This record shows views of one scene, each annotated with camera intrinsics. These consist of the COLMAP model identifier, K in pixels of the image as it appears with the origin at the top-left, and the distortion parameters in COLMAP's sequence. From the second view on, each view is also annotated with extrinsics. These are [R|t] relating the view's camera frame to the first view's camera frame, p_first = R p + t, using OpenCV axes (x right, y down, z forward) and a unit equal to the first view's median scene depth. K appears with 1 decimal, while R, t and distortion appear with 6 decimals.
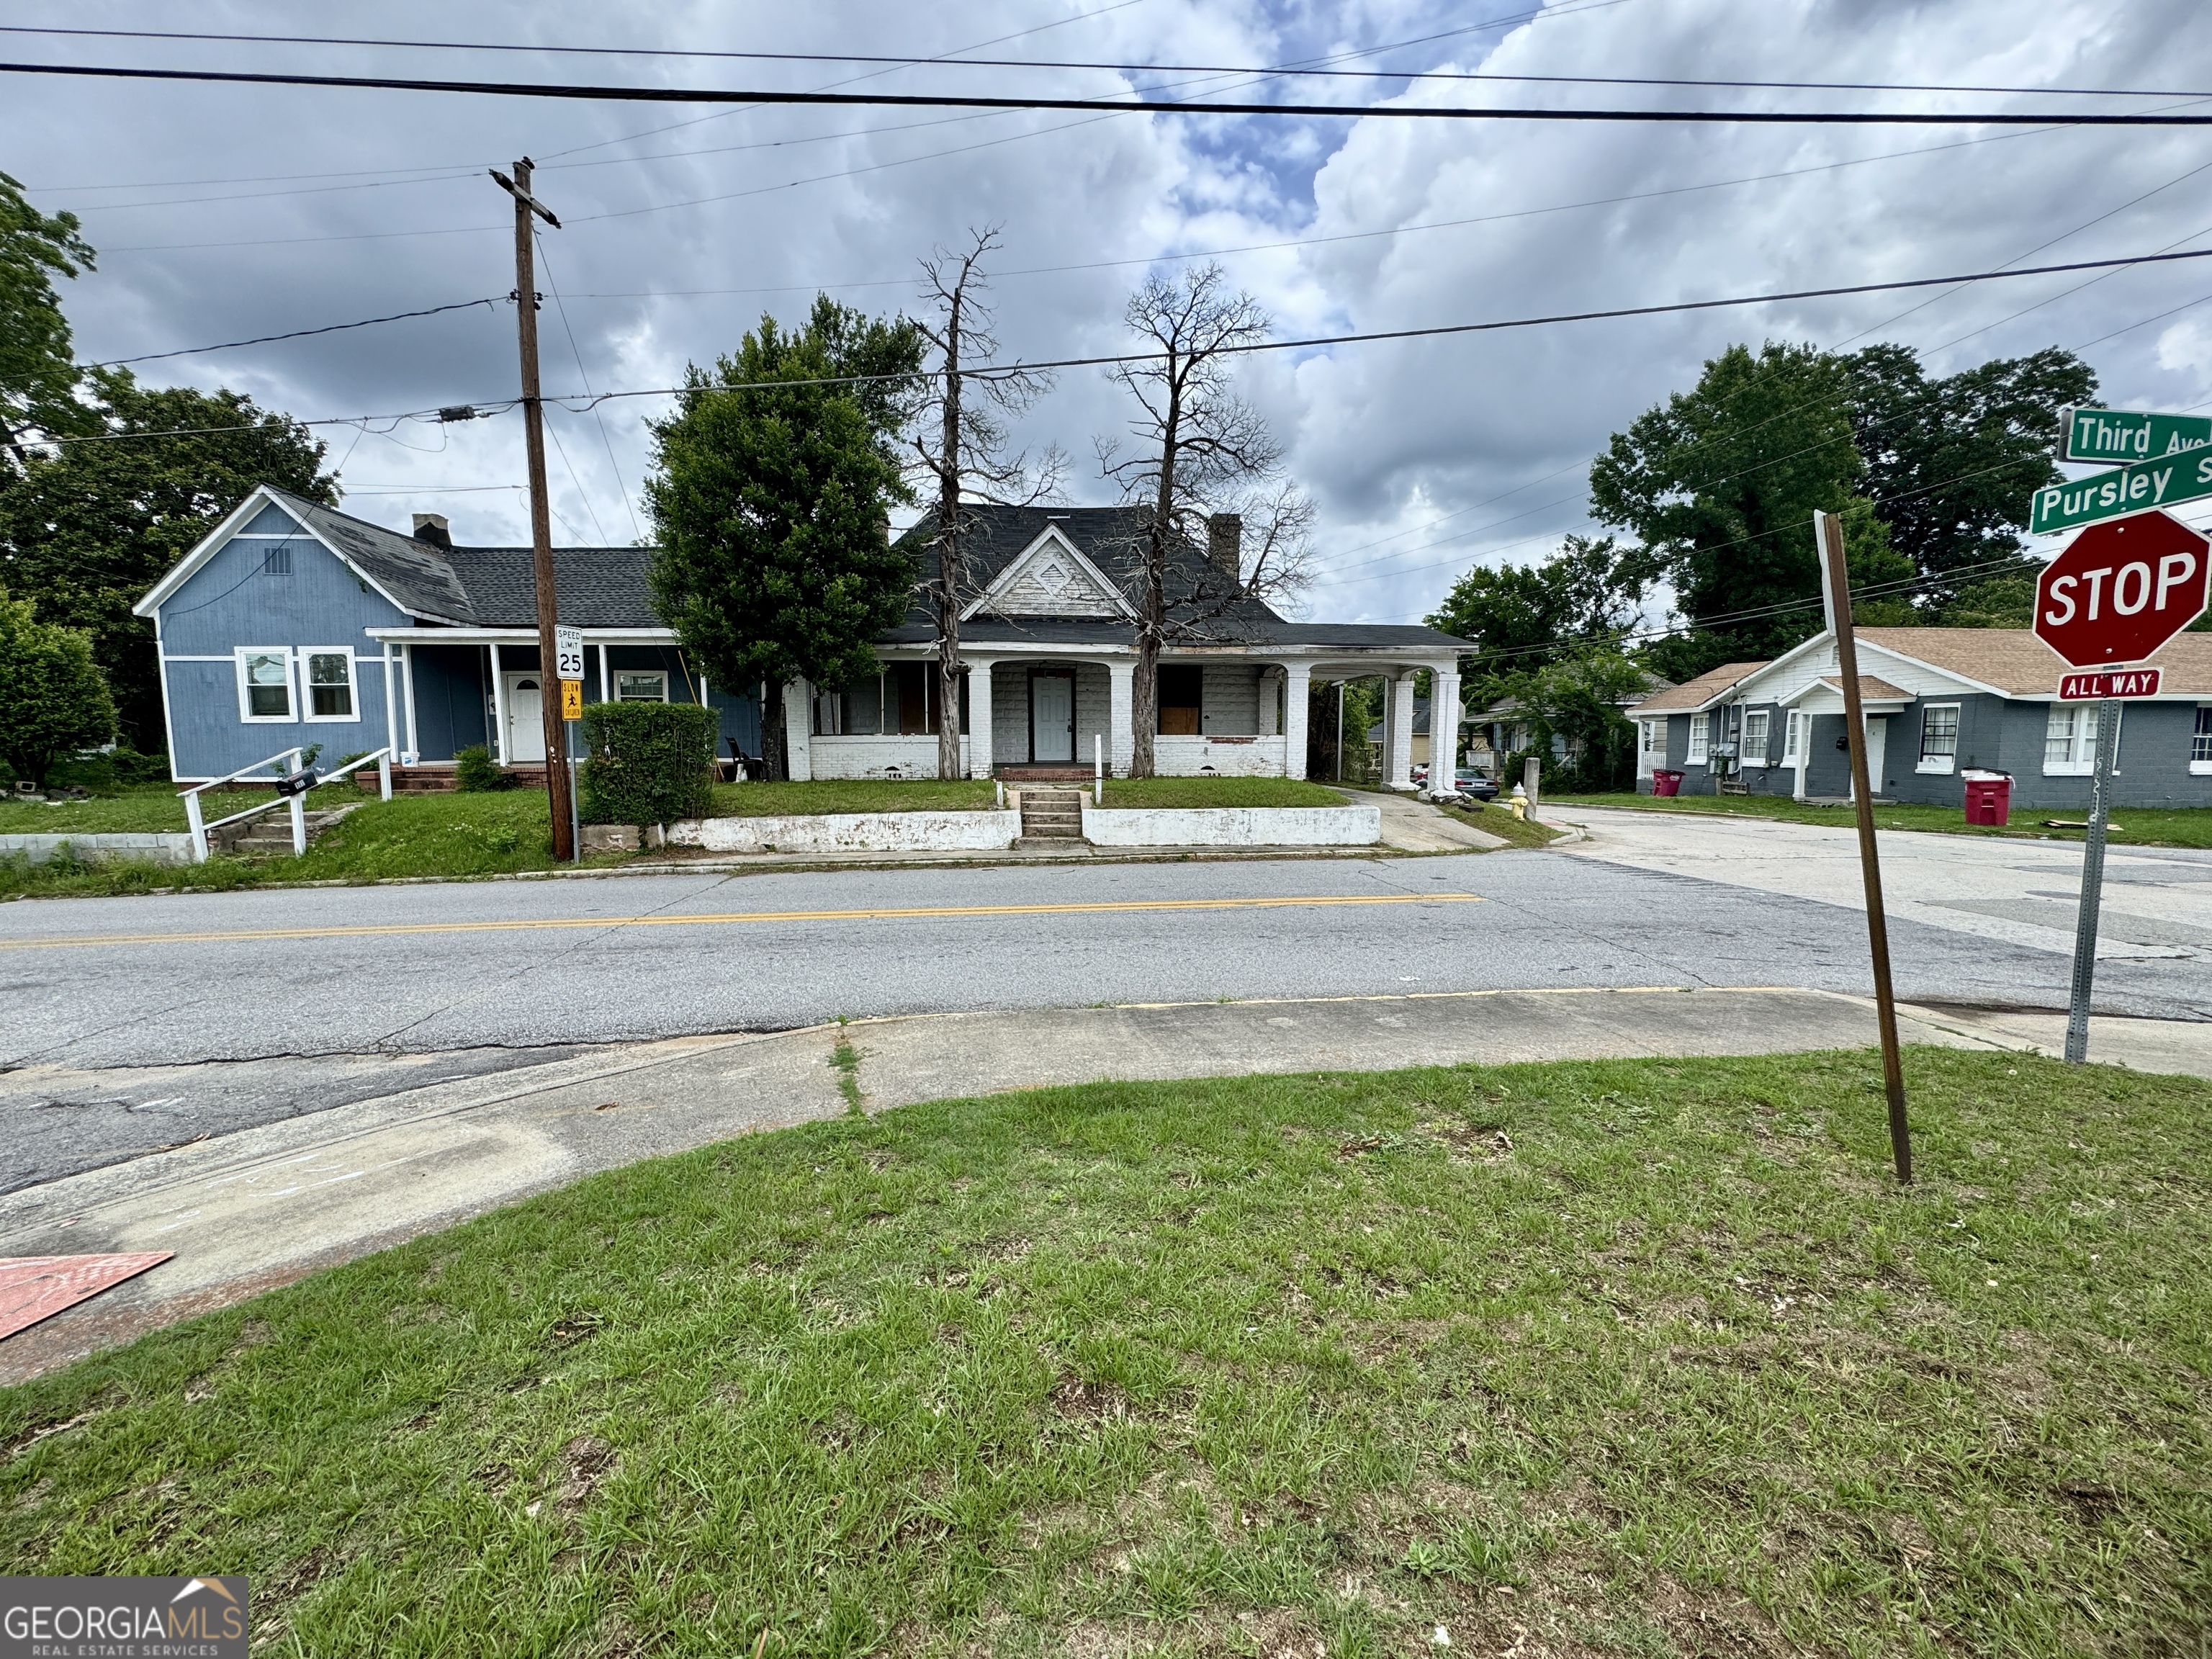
lens RADIAL K [[896.4, 0, 1100.7], [0, 896.4, 842.1], [0, 0, 1]] dist [-0.002272, 0.000273]
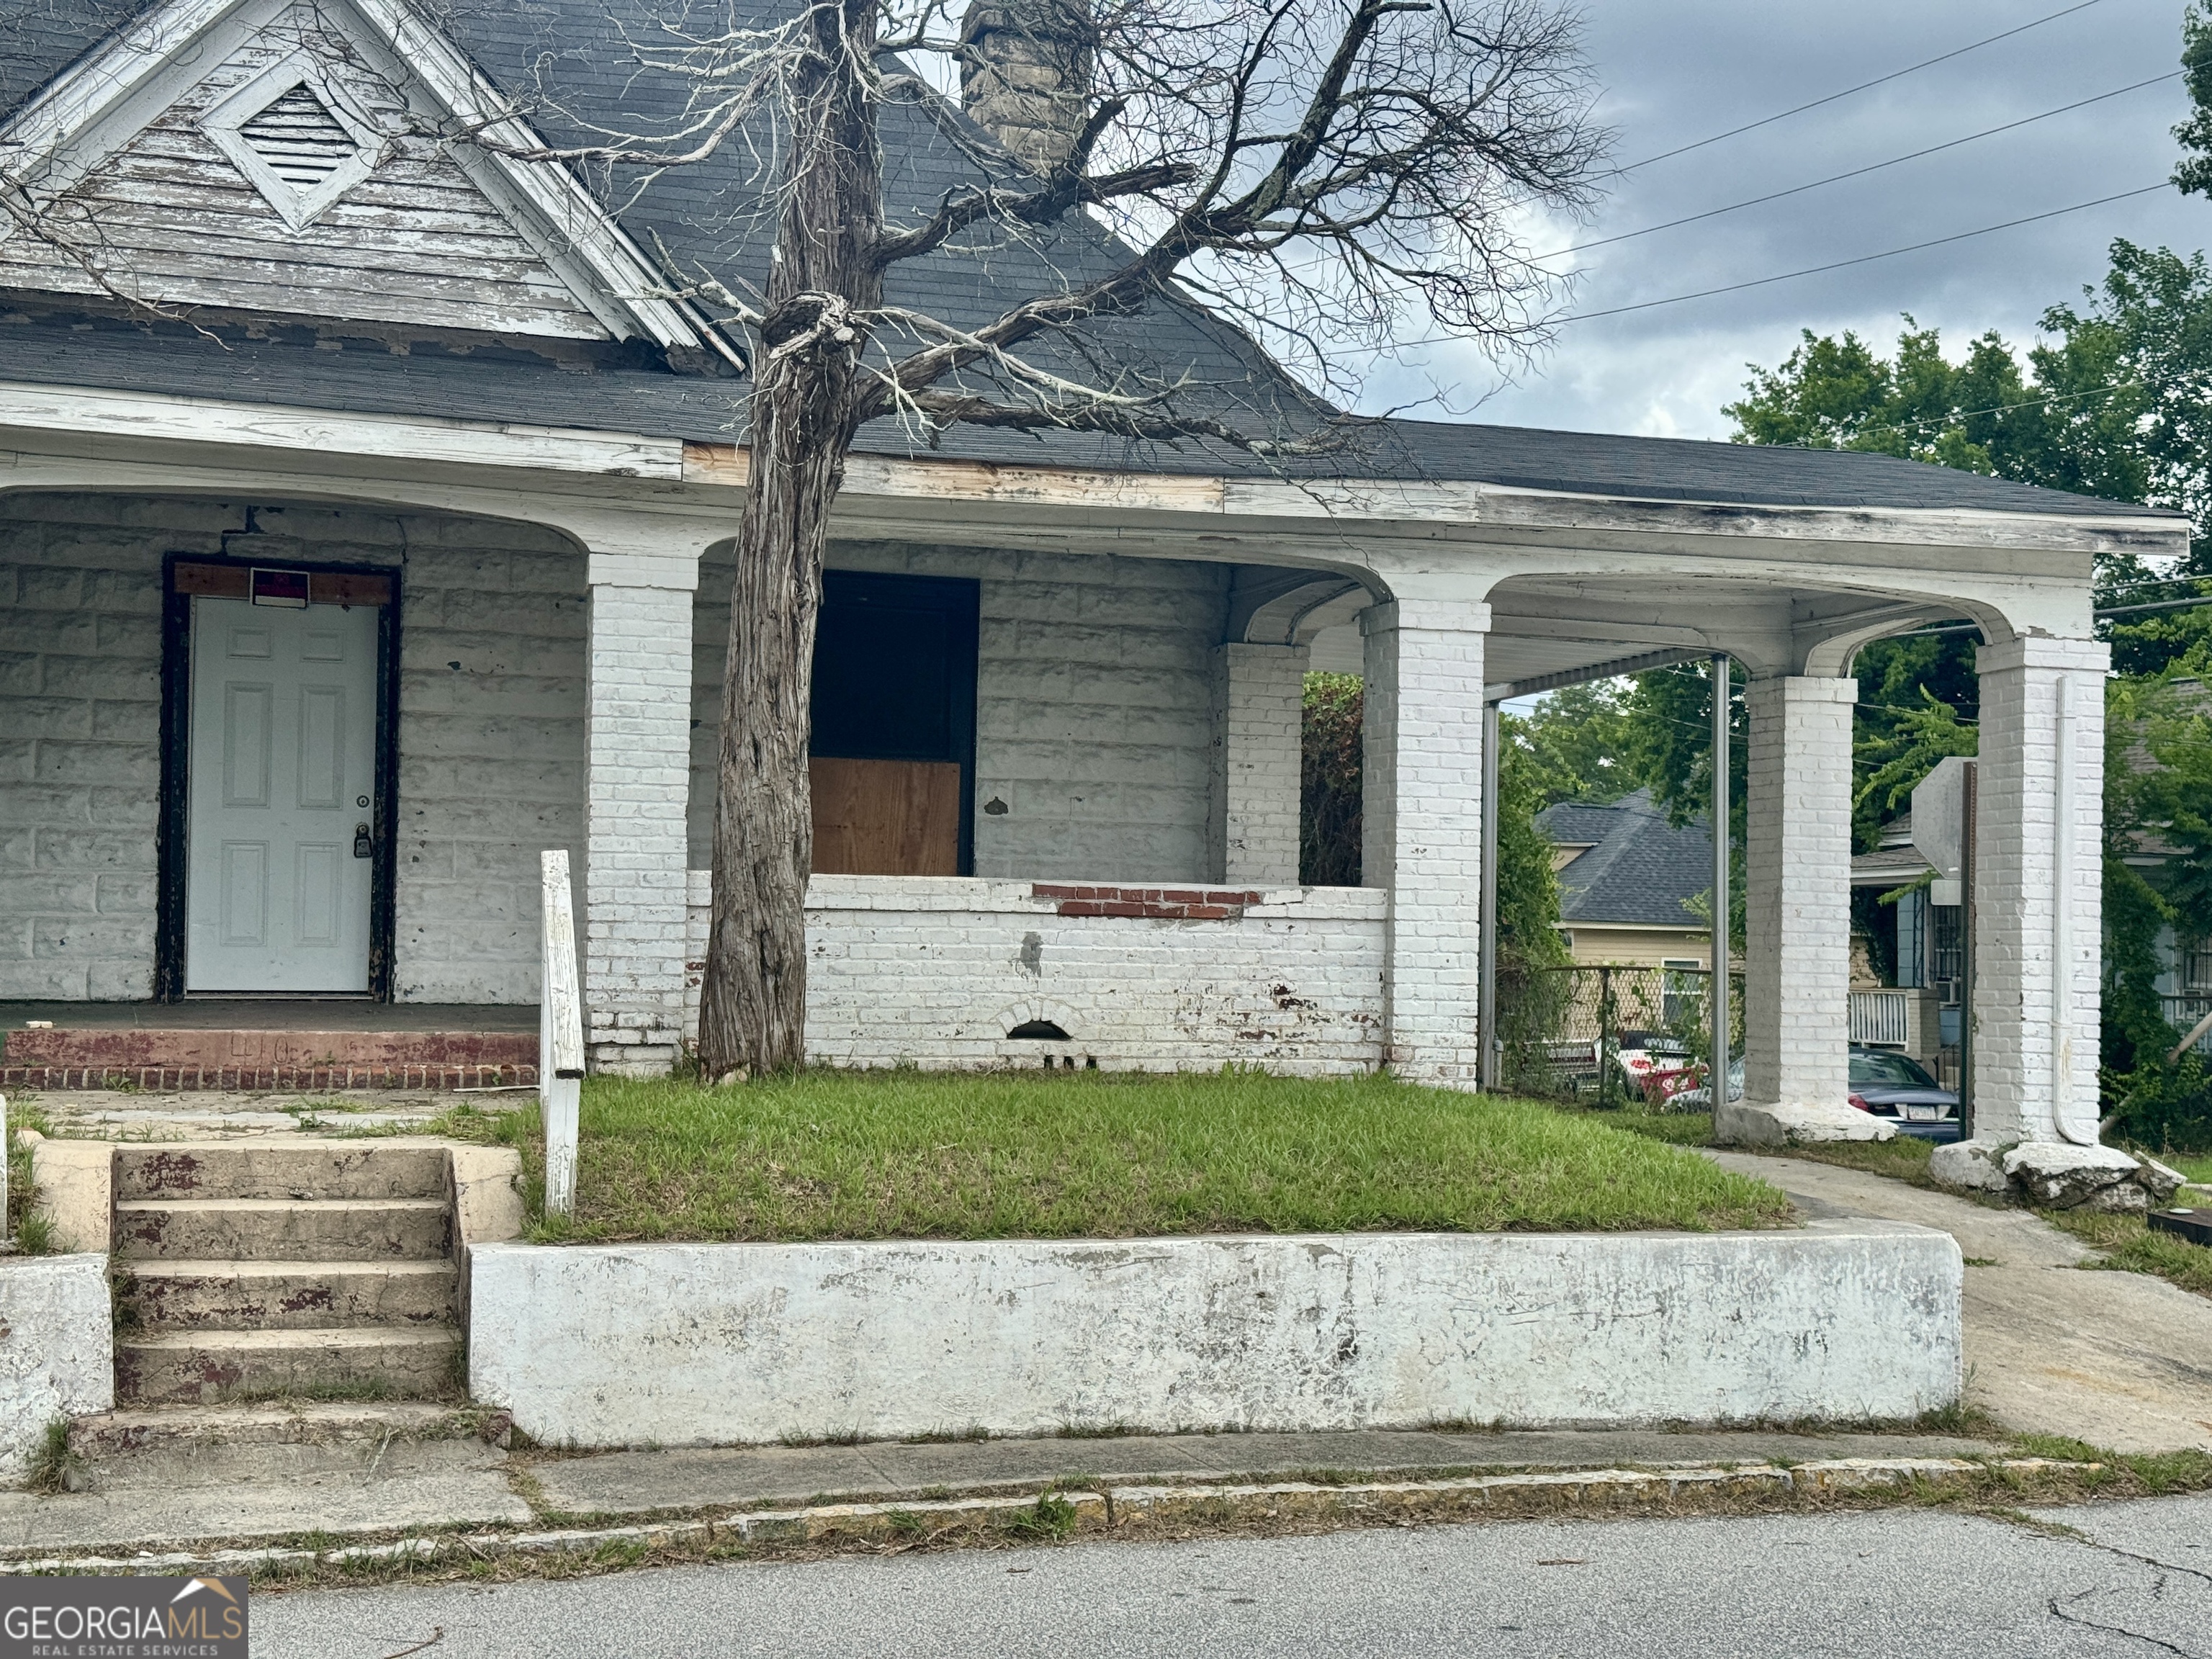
lens RADIAL K [[3143.1, 0, 1091.5], [0, 3143.1, 835.2], [0, 0, 1]] dist [0.168617, -0.212198]
pose [[0.977022, 0.024365, 0.211743, -0.074453], [0.006931, 0.989287, -0.145819, -0.050953], [-0.213028, 0.143936, 0.966386, 0.700623]]
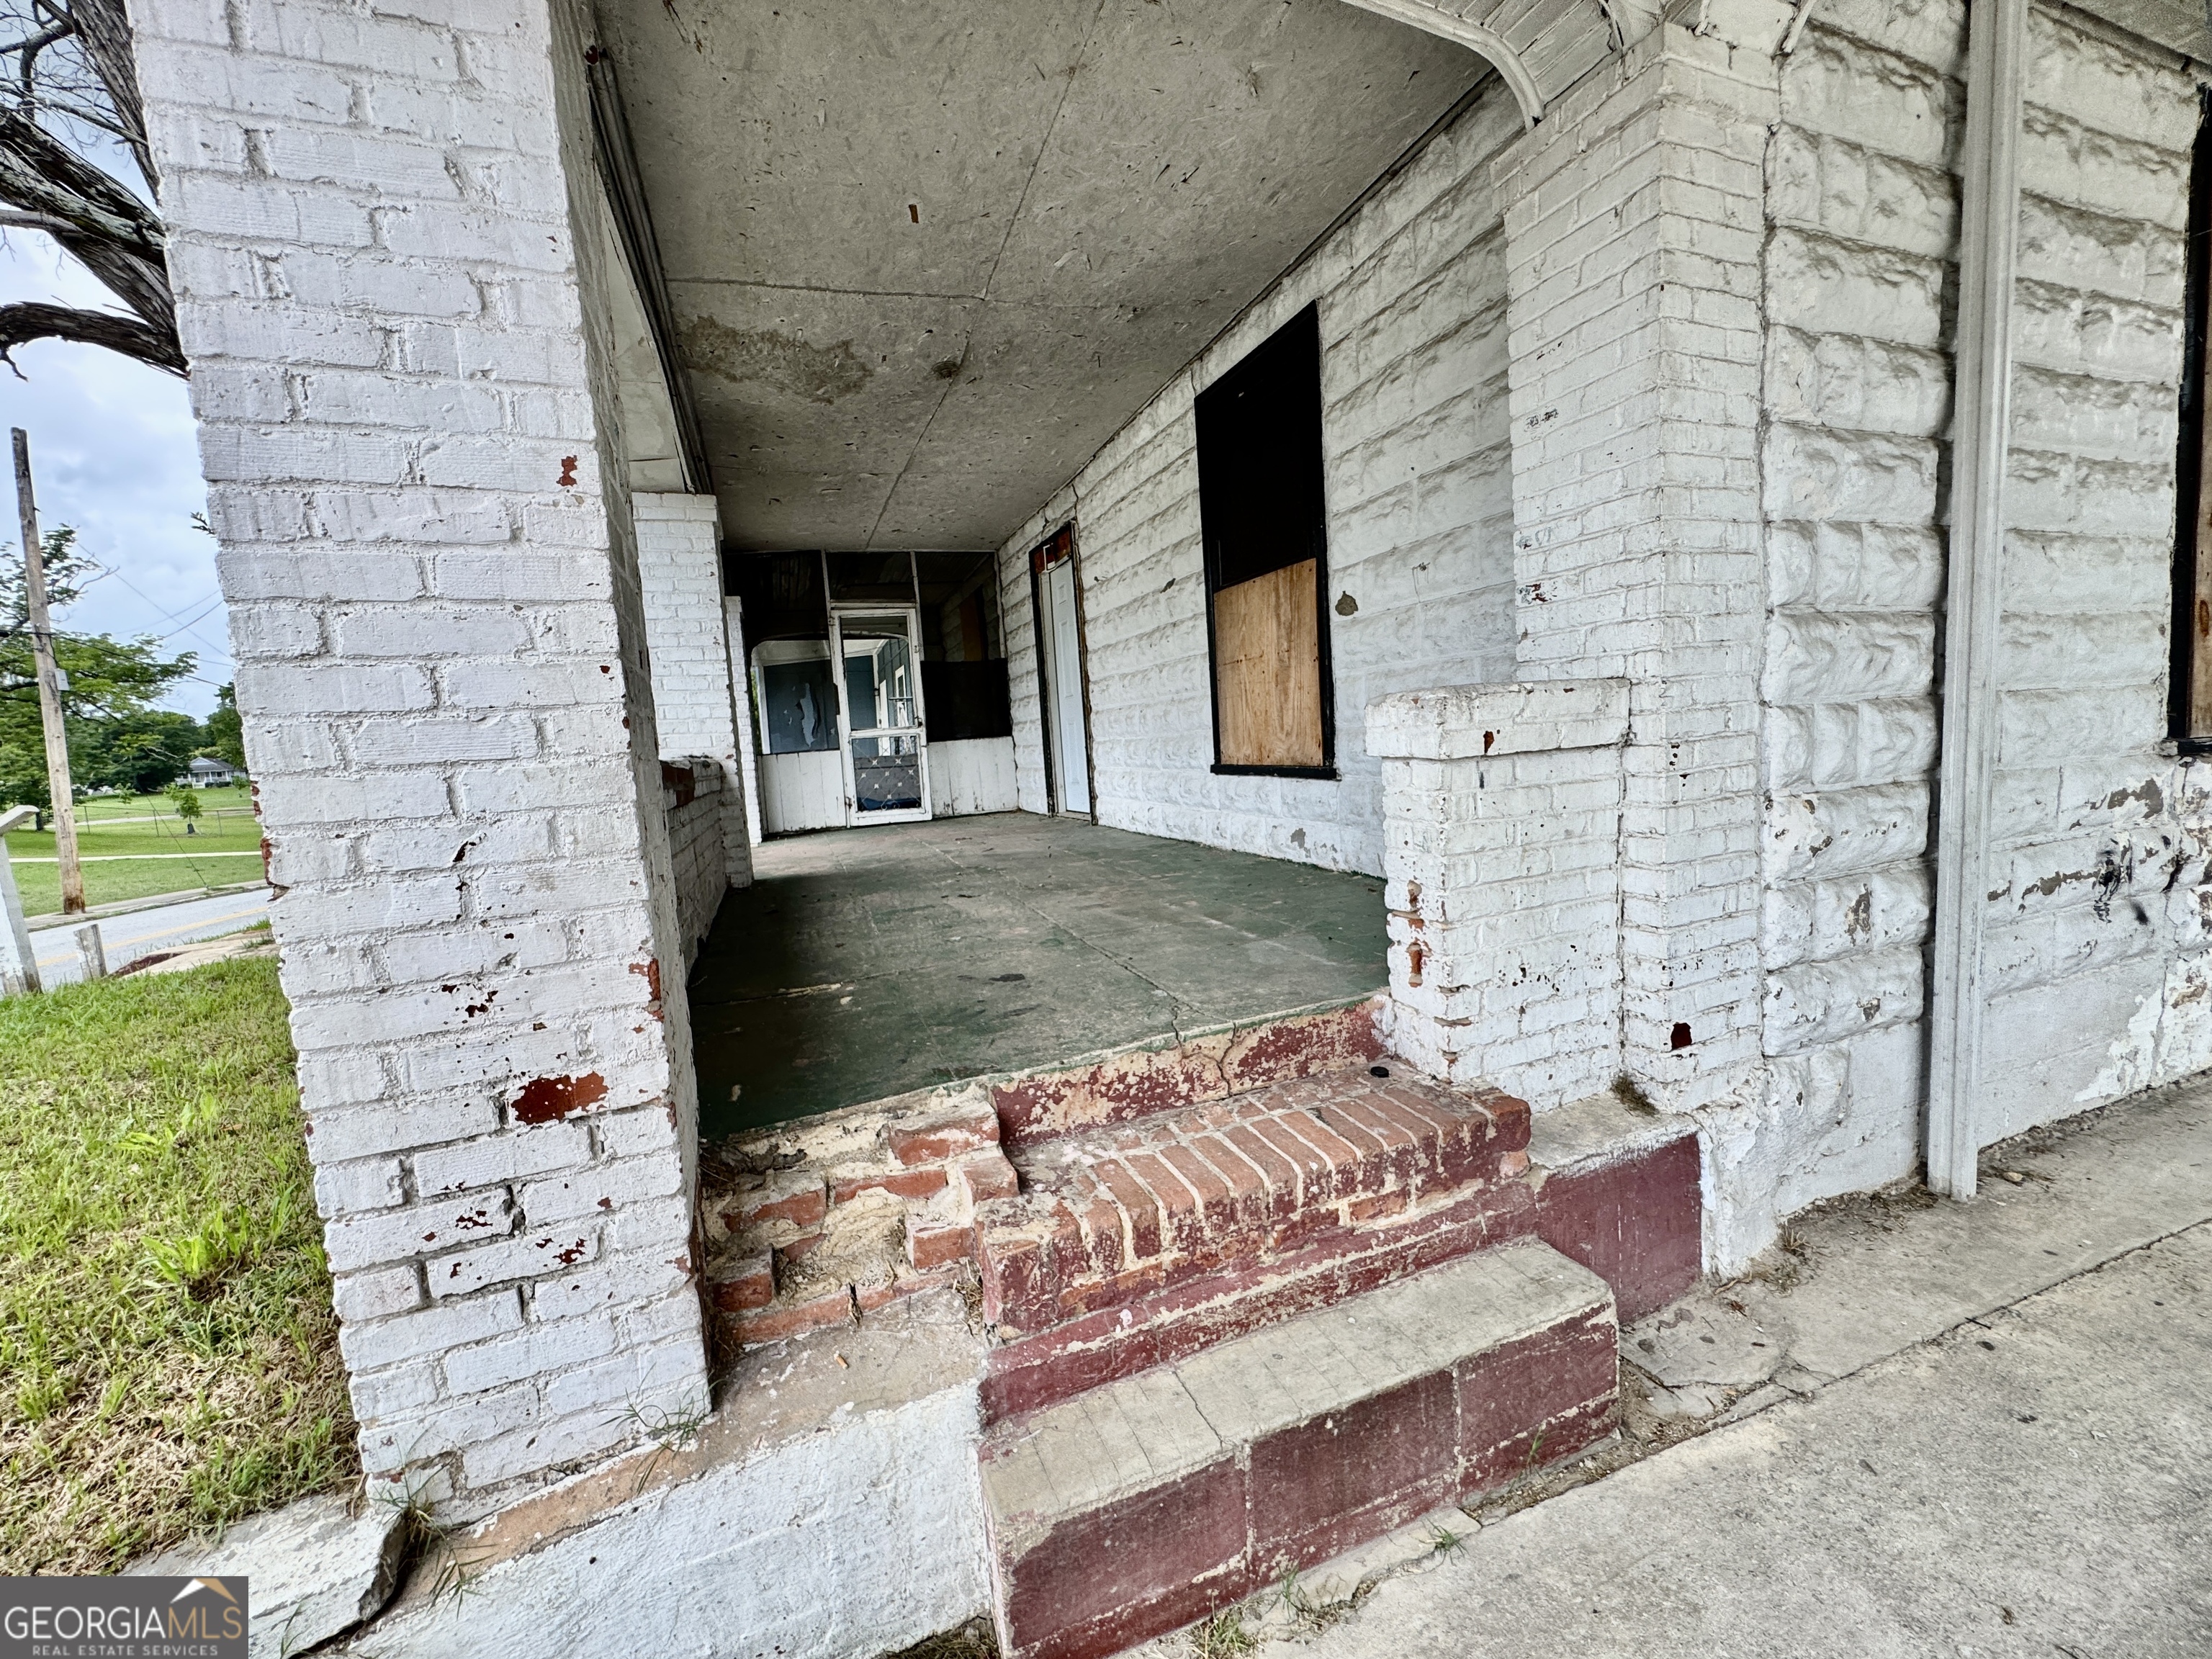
lens RADIAL K [[885.5, 0, 1105.8], [0, 885.5, 824.3], [0, 0, 1]] dist [-0.002463, 0.000277]
pose [[0.296475, 0.069371, -0.952518, 0.789523], [-0.042993, 0.997317, 0.059252, -0.316655], [0.954073, 0.023385, 0.298662, 2.711440]]
